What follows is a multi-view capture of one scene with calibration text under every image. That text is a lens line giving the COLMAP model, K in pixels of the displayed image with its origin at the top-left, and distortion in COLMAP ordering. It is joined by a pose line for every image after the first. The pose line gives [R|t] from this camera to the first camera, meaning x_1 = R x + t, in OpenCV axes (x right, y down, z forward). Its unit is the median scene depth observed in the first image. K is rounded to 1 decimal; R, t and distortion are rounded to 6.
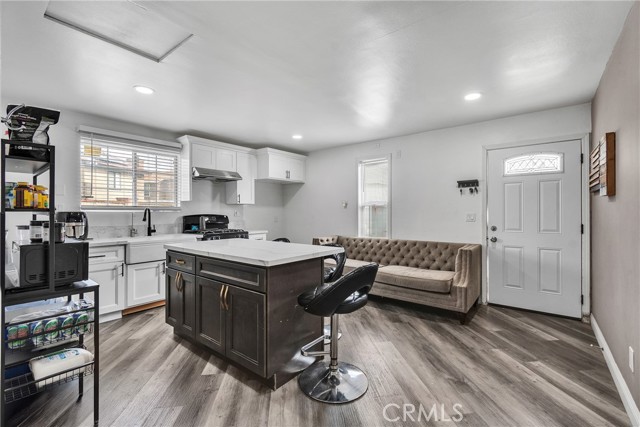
lens RADIAL K [[281.5, 0, 323.0], [0, 281.5, 212.6], [0, 0, 1]] dist [0.003778, 0.000341]
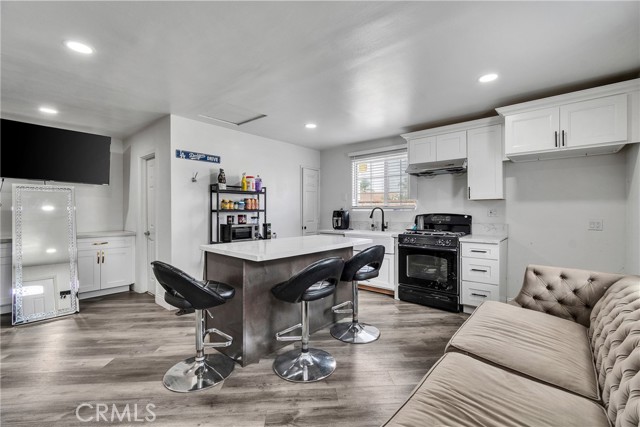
lens RADIAL K [[281.5, 0, 323.8], [0, 281.5, 212.9], [0, 0, 1]] dist [0.003778, 0.000341]
pose [[-0.033016, 0.011311, -0.999391, 0.522021], [0.003120, 0.999932, 0.011214, -0.006914], [0.999450, -0.002747, -0.033049, 0.732939]]
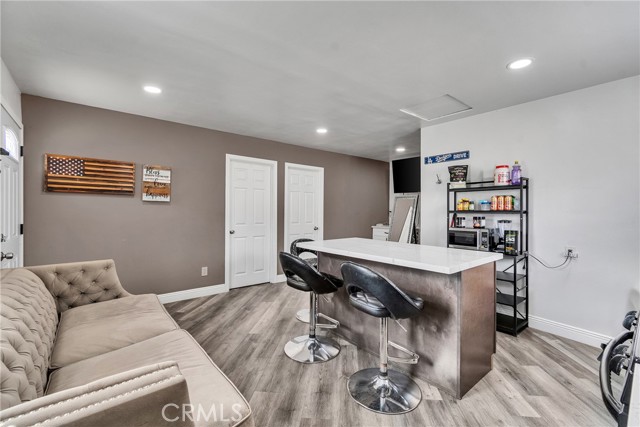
lens RADIAL K [[281.5, 0, 320.7], [0, 281.5, 209.9], [0, 0, 1]] dist [0.003778, 0.000341]
pose [[-0.979133, -0.002178, 0.203208, -0.157105], [-0.002327, 0.999997, -0.000494, -0.008261], [-0.203206, -0.000957, -0.979135, 1.271842]]
